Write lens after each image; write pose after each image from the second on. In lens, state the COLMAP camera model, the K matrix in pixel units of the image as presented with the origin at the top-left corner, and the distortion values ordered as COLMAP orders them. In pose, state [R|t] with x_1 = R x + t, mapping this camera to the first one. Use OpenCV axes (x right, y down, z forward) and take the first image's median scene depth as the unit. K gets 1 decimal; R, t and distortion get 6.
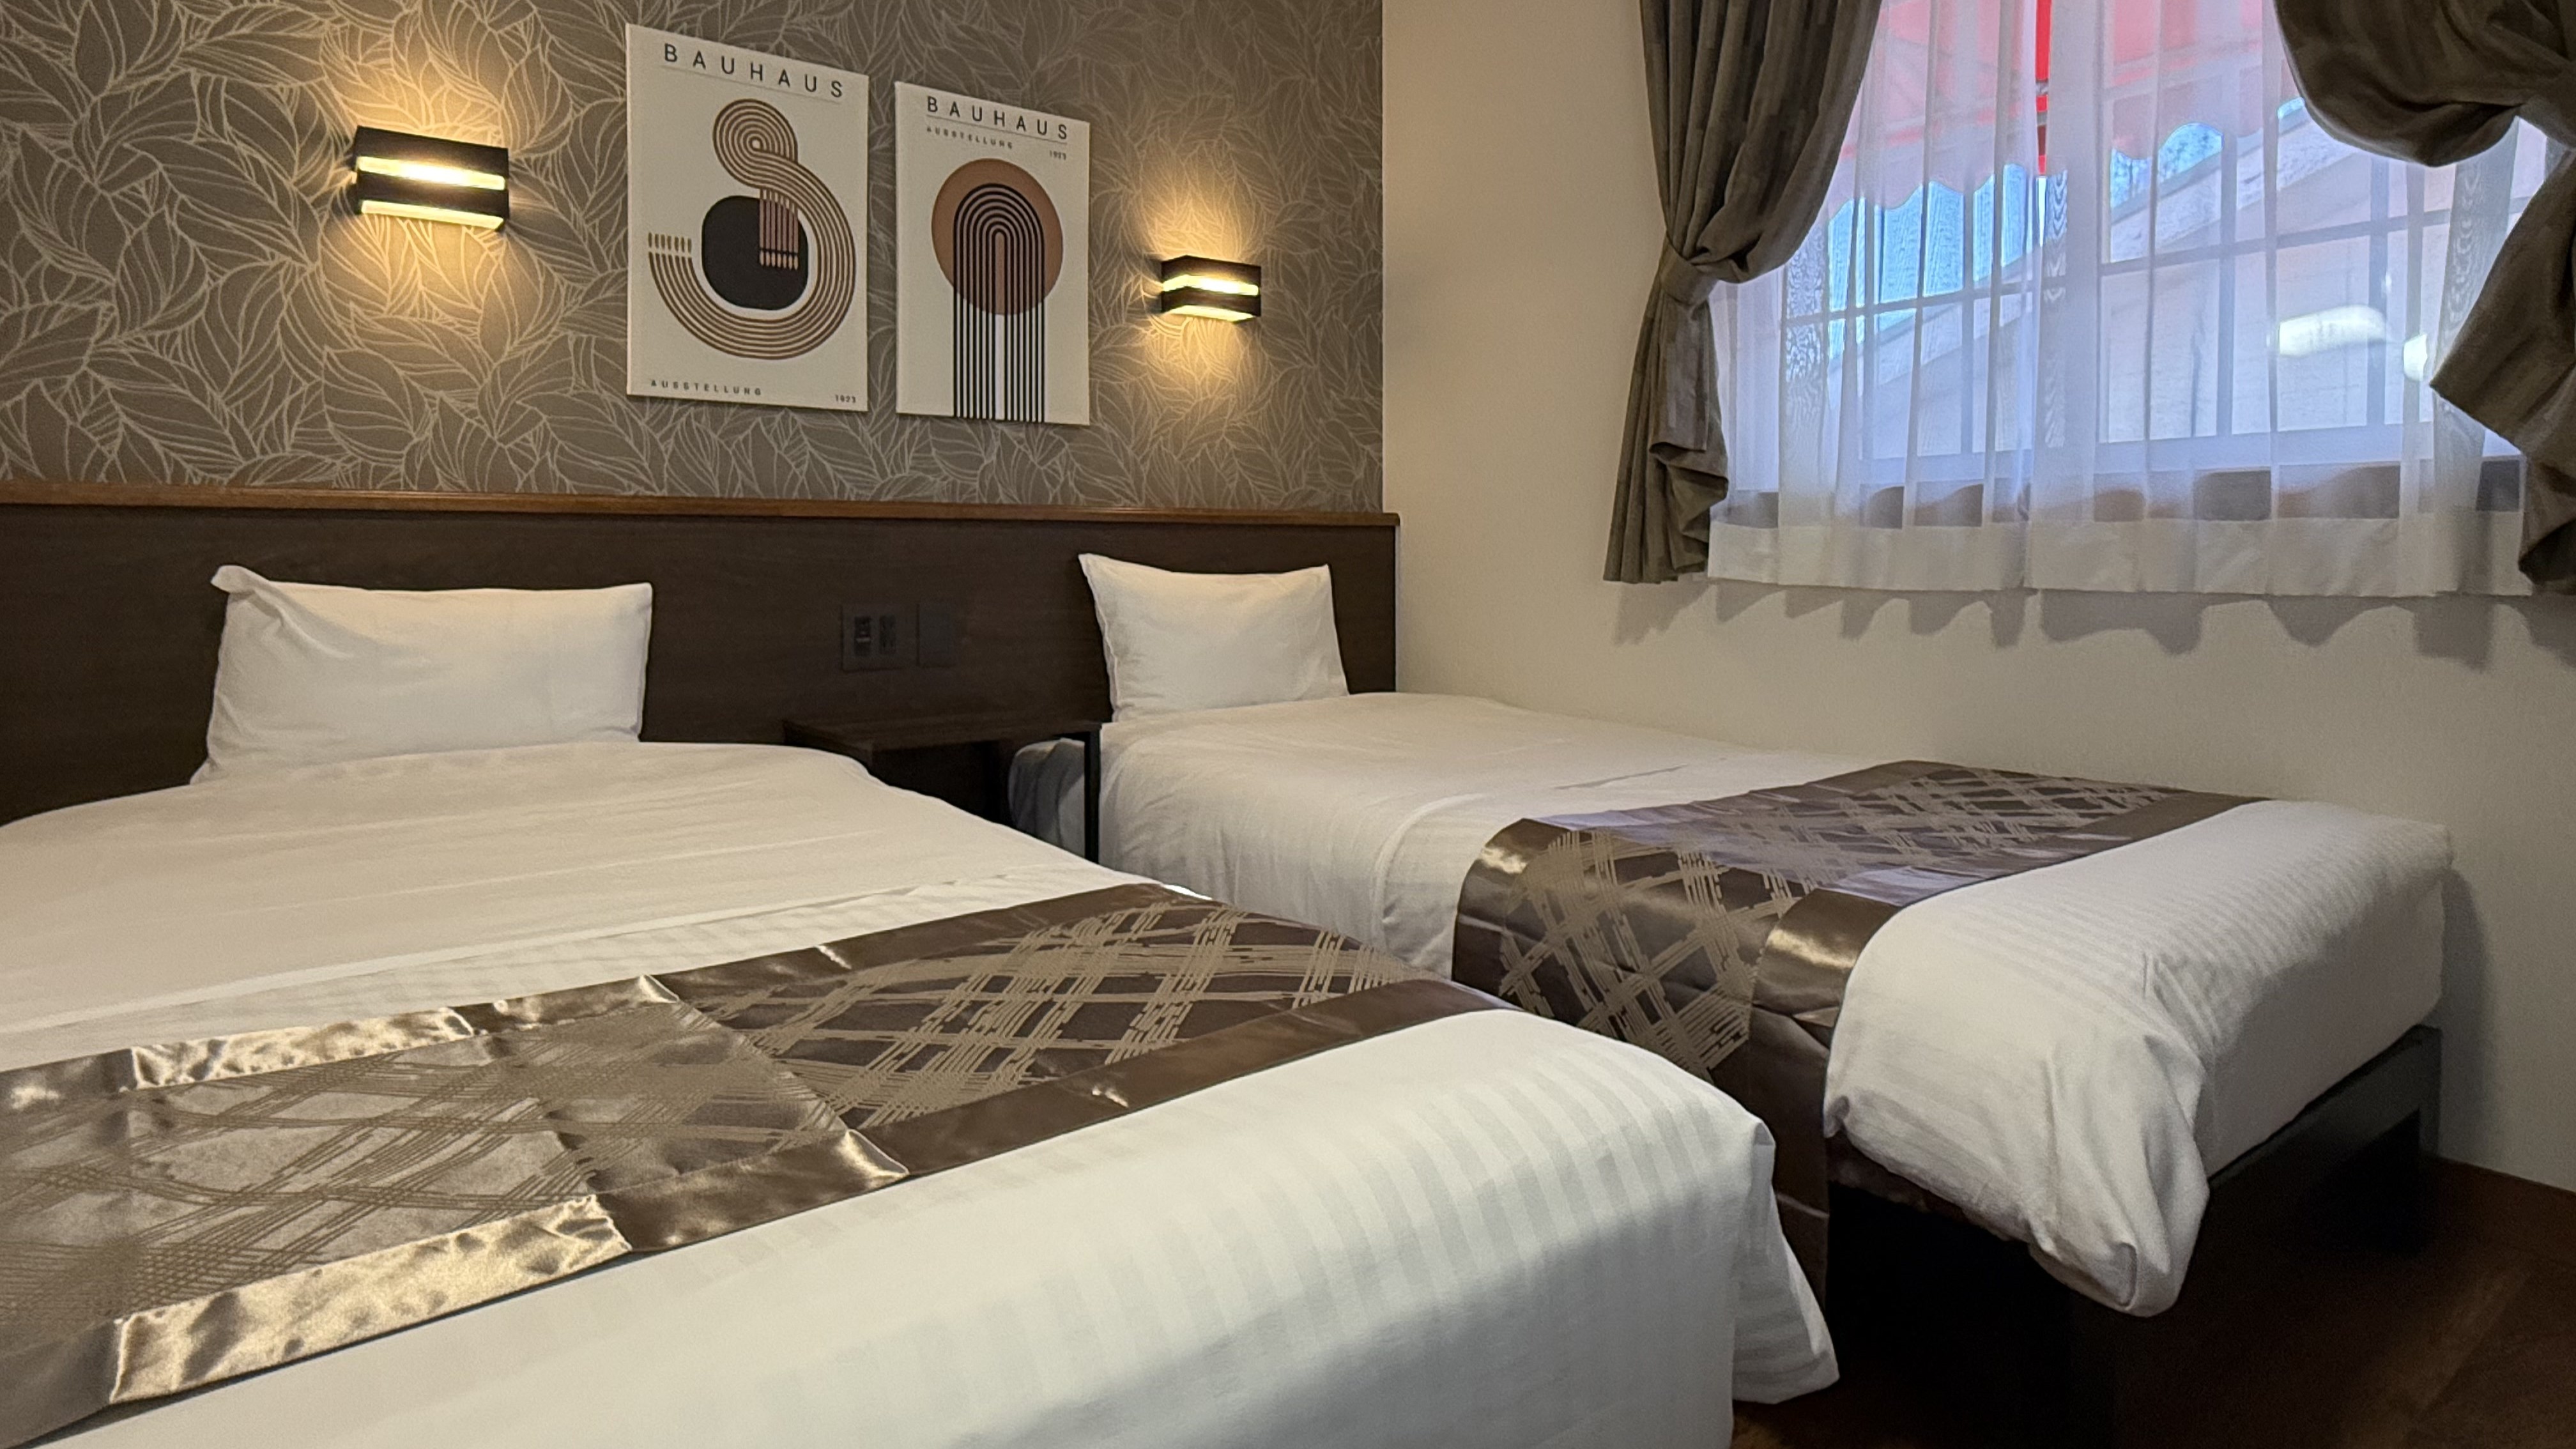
lens RADIAL K [[1390.3, 0, 1298.8], [0, 1390.3, 595.2], [0, 0, 1]] dist [0.005034, 0.000430]
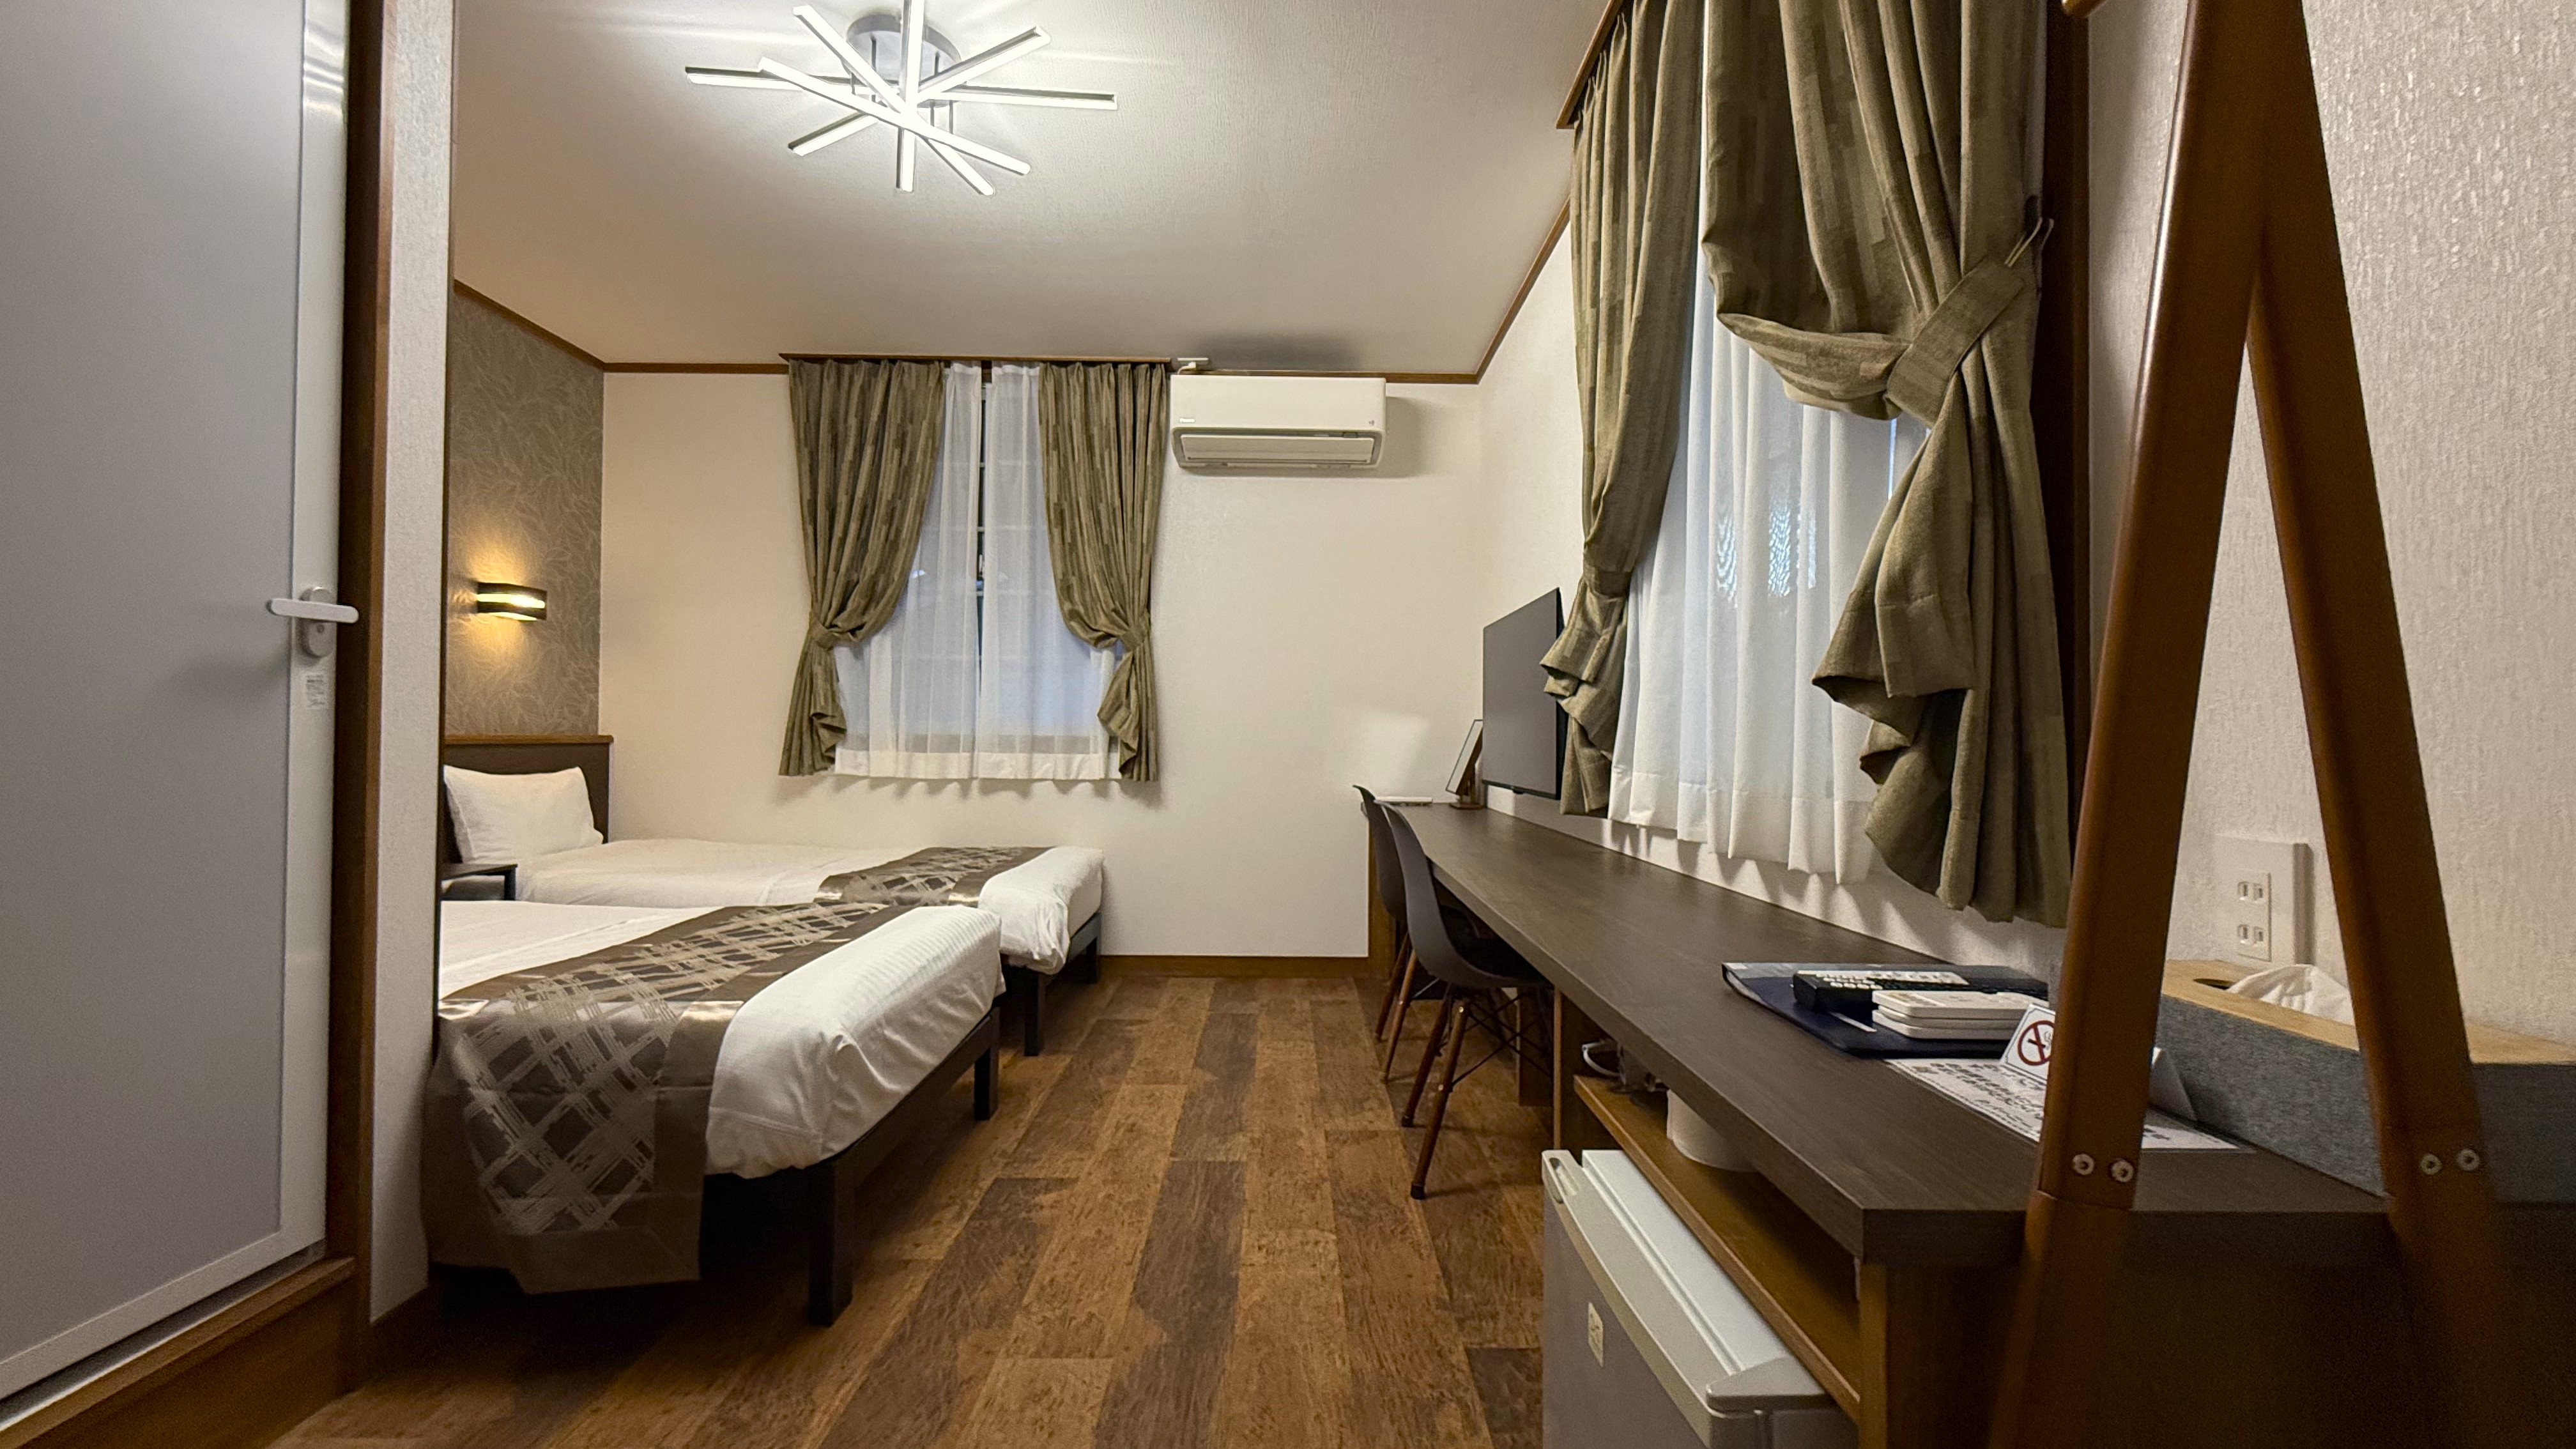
lens RADIAL K [[1002.4, 0, 1290.6], [0, 1002.4, 728.2], [0, 0, 1]] dist [0.000208, -0.000005]
pose [[0.601503, 0.015392, 0.798722, -0.524093], [0.009815, 0.999597, -0.026655, -0.034529], [-0.798810, 0.023872, 0.601109, -0.511549]]
